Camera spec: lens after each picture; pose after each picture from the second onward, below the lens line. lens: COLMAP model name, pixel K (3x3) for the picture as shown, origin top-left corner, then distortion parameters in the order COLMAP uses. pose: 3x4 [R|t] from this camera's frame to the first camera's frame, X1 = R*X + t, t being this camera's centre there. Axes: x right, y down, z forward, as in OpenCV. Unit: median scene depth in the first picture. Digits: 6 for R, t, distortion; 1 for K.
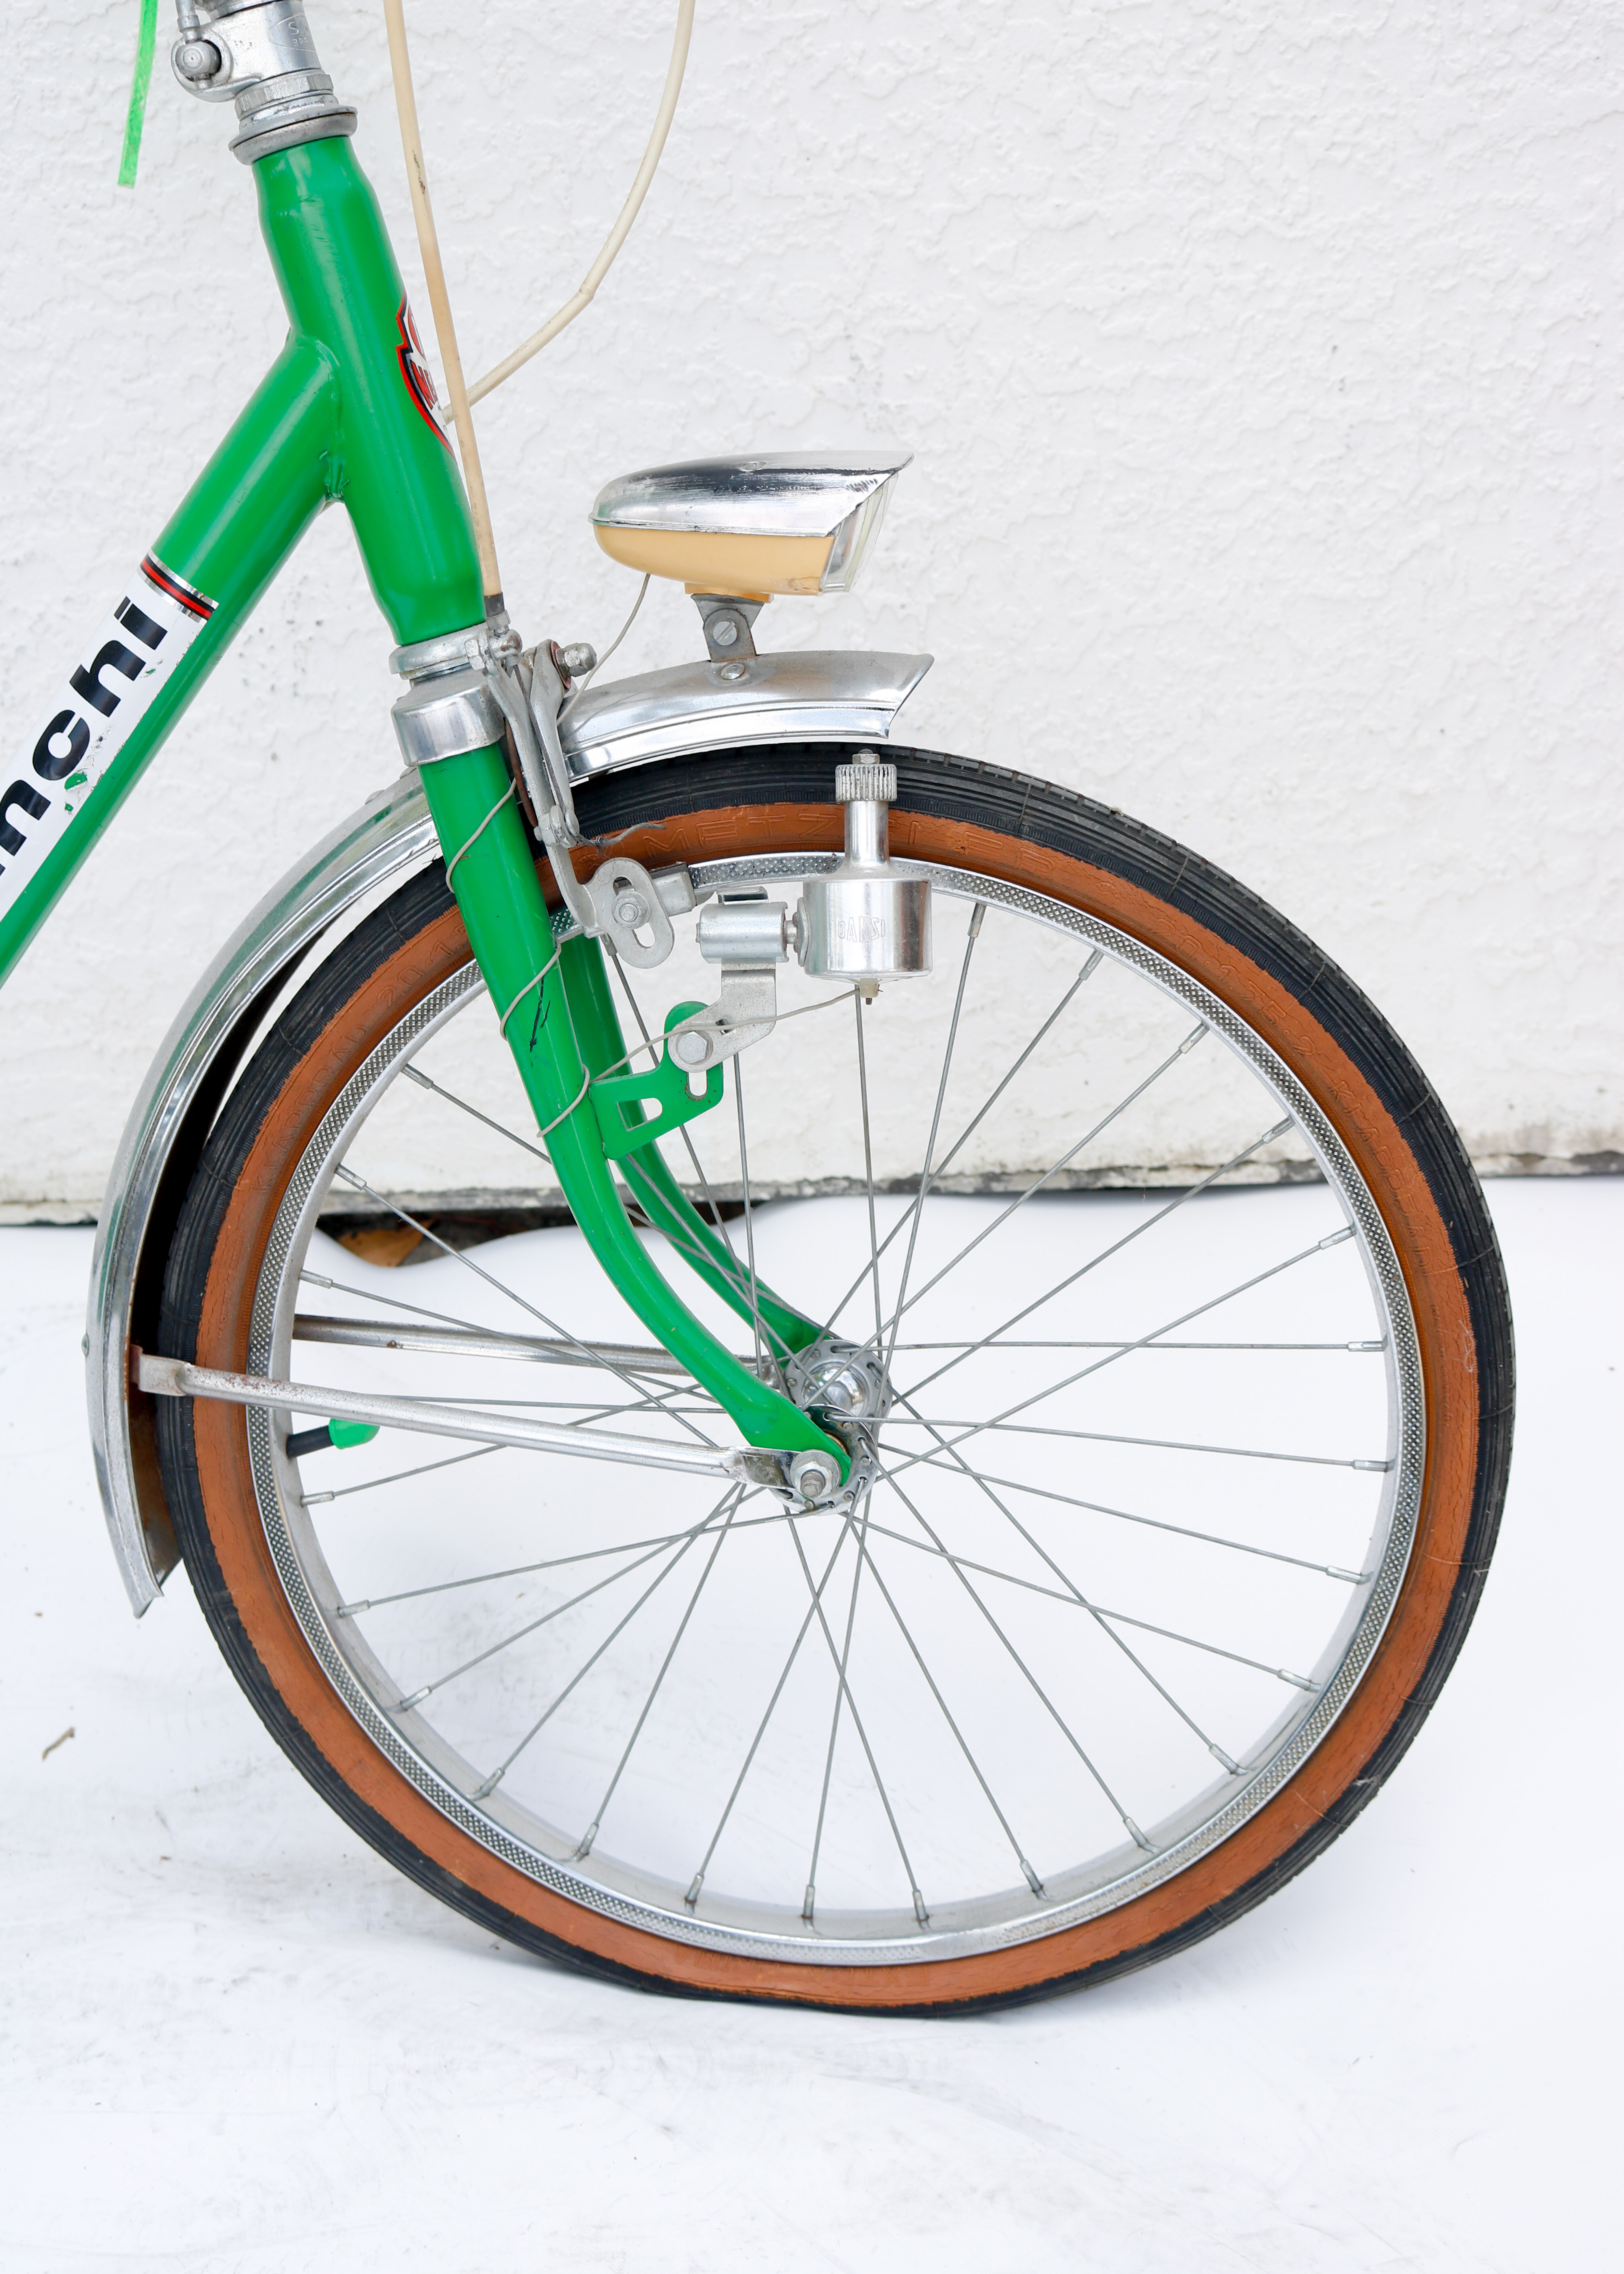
lens RADIAL K [[3001.8, 0, 801.3], [0, 3001.8, 1122.7], [0, 0, 1]] dist [-0.066356, 0.000000]
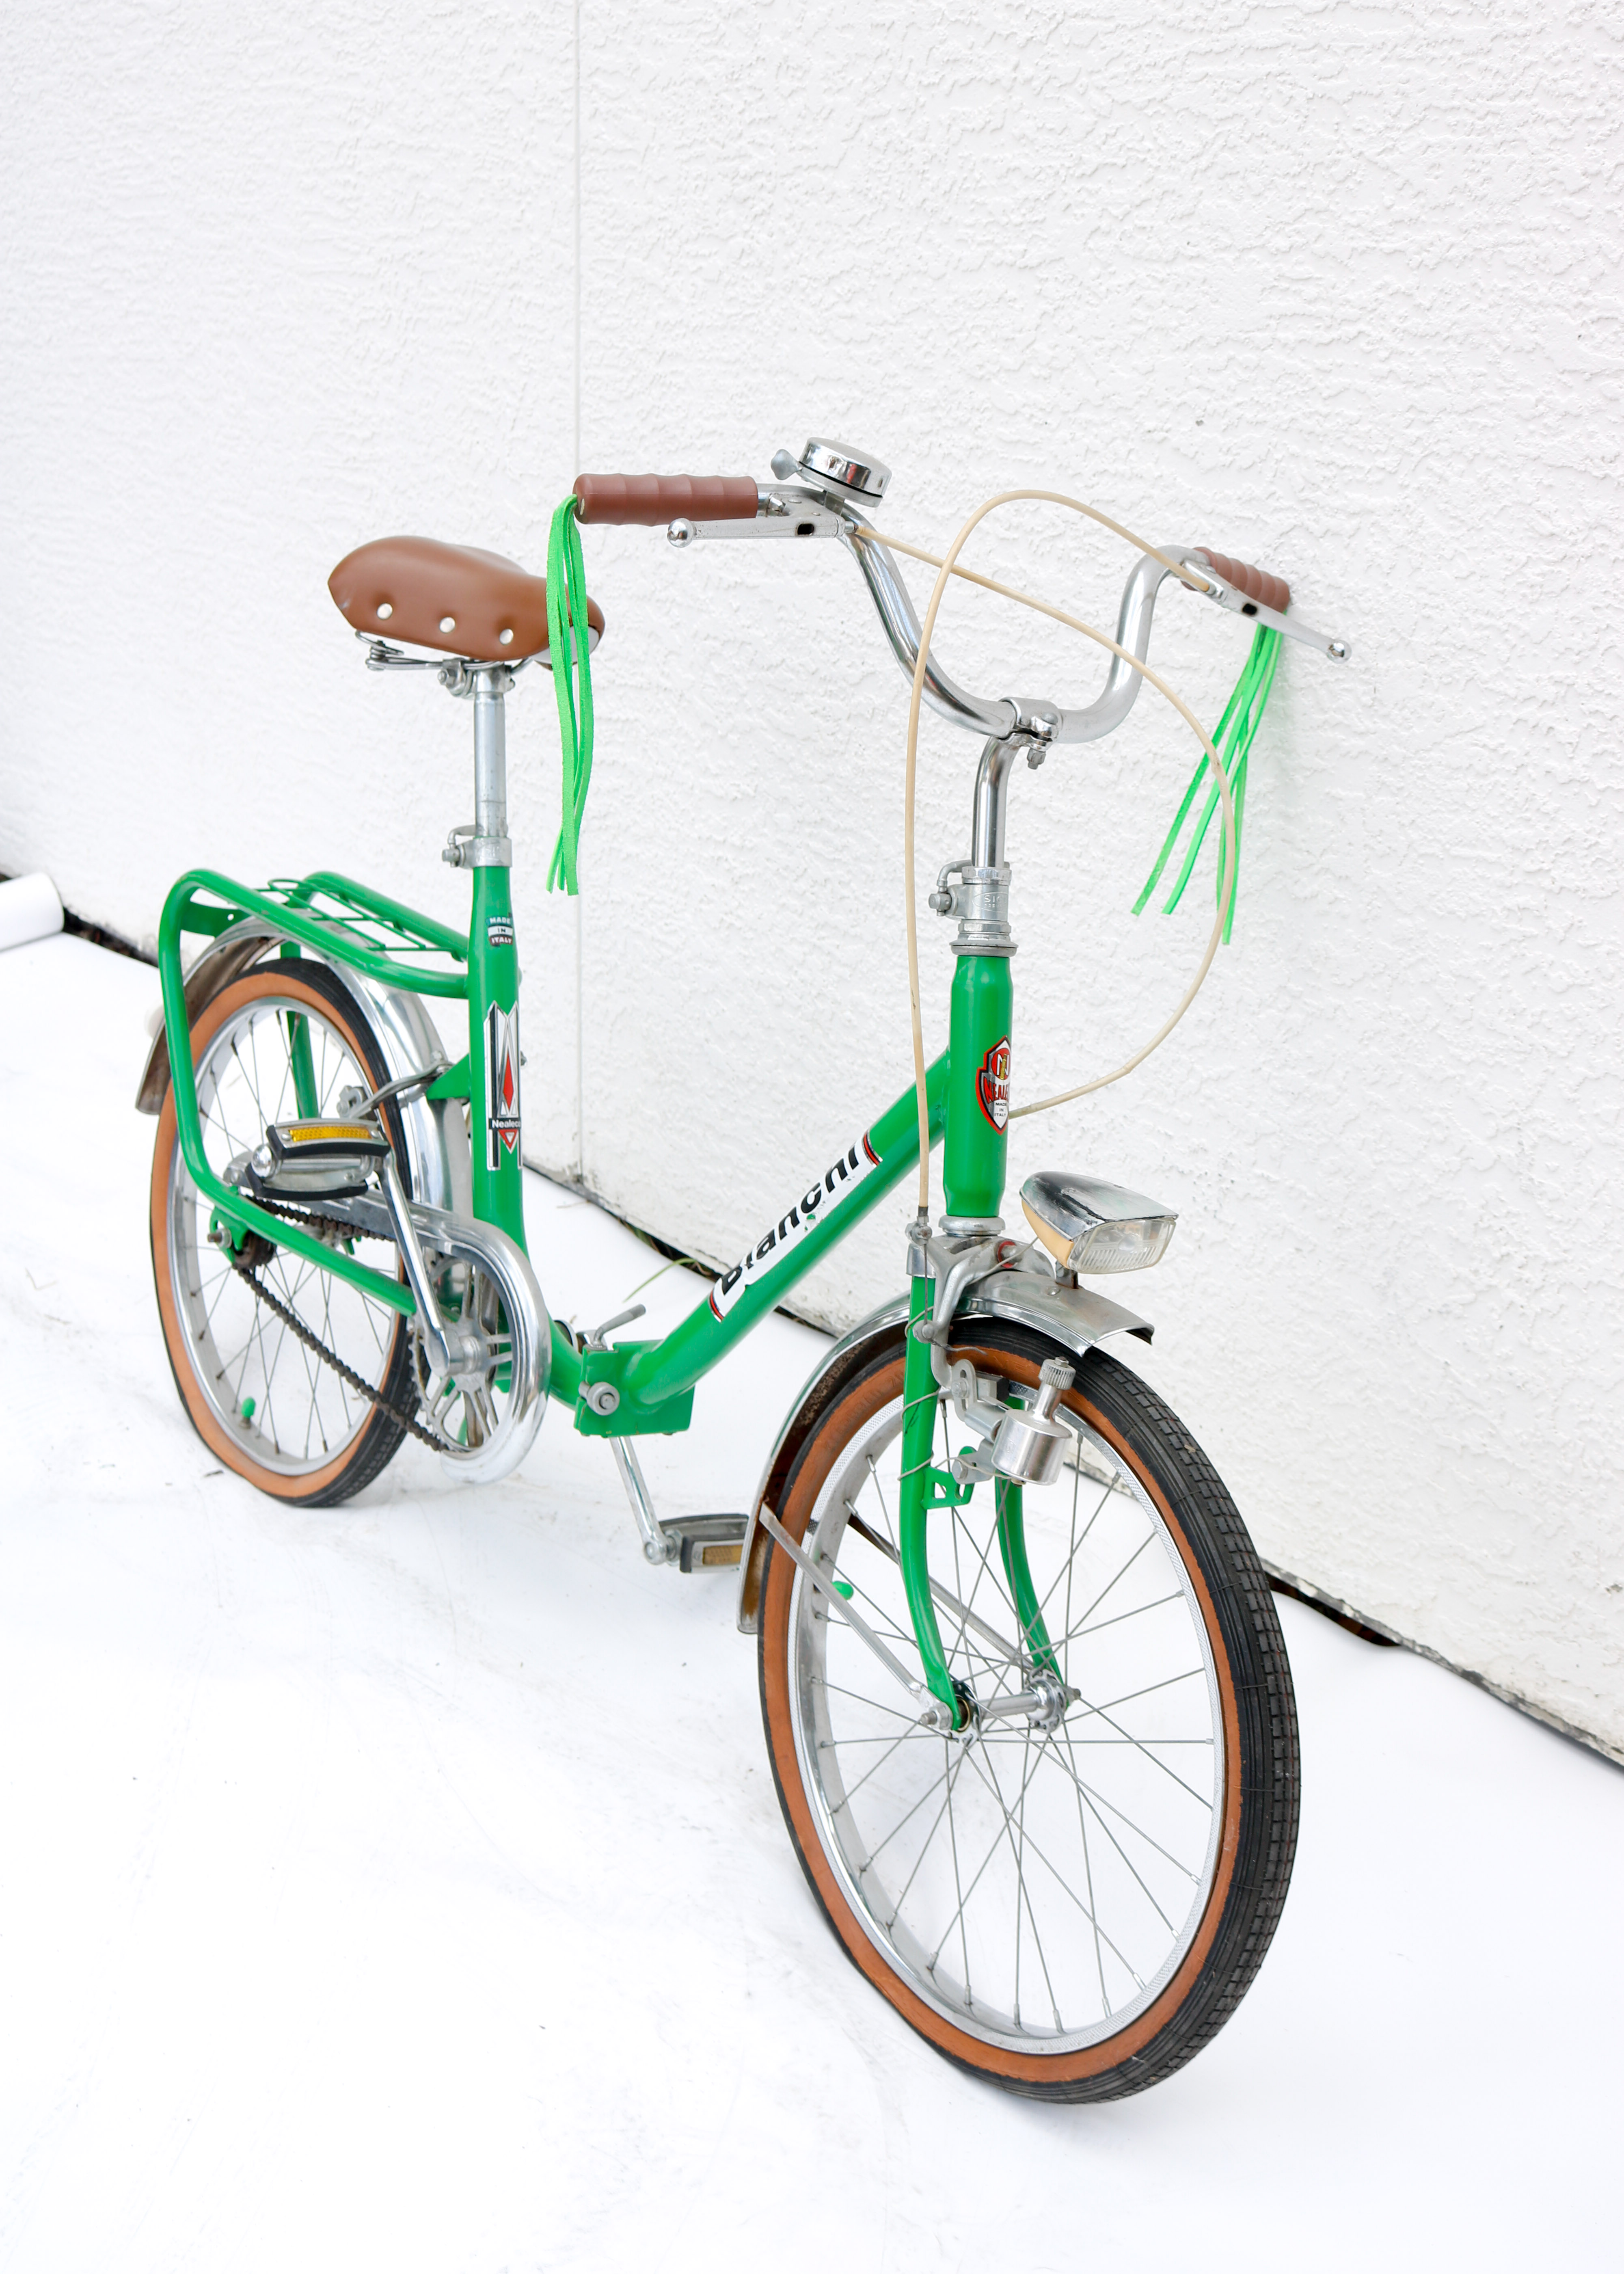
lens RADIAL K [[2667.5, 0, 840.9], [0, 2667.5, 1080.6], [0, 0, 1]] dist [-0.099859, 0.000000]
pose [[0.639880, 0.319099, -0.699092, 0.945767], [-0.385207, 0.920357, 0.067515, -0.315073], [0.664958, 0.226093, 0.711837, -0.255655]]
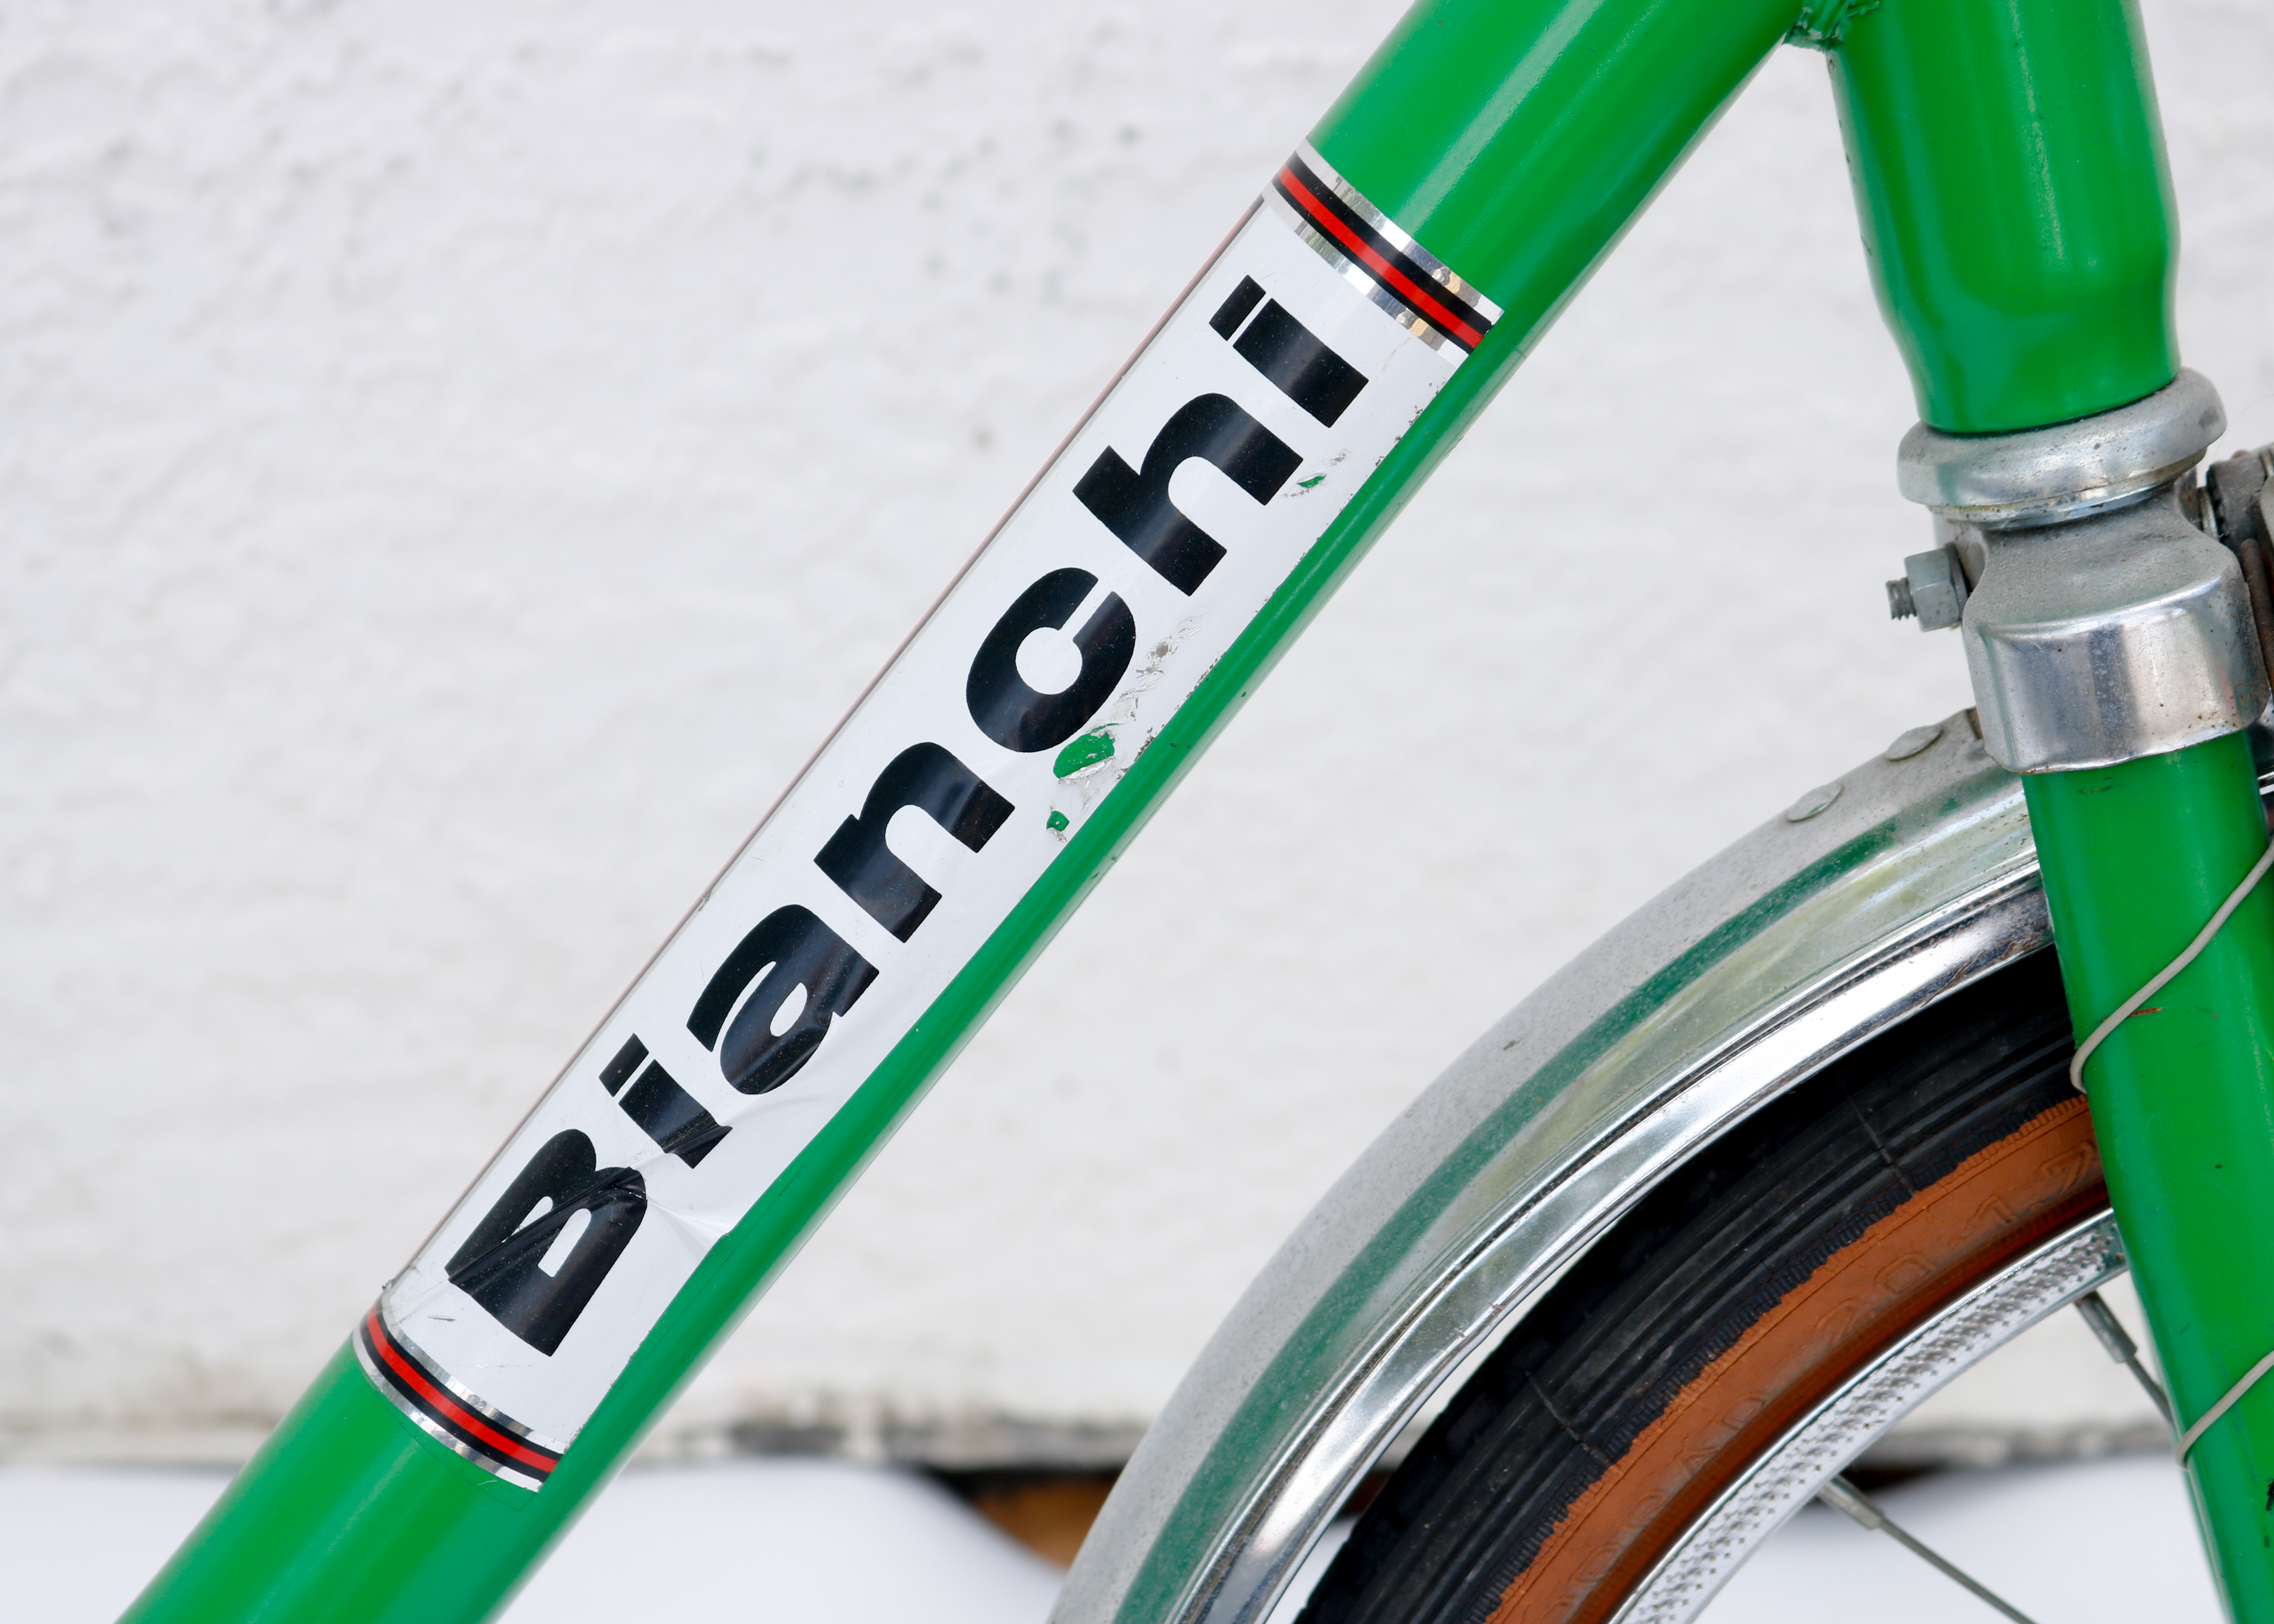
lens RADIAL K [[5750.5, 0, 1140.3], [0, 5750.5, 831.6], [0, 0, 1]] dist [-0.011770, 0.000000]
pose [[0.998327, 0.033082, 0.047425, -0.262040], [-0.034106, 0.999199, 0.020940, -0.116553], [-0.046694, -0.022522, 0.998655, 0.262888]]
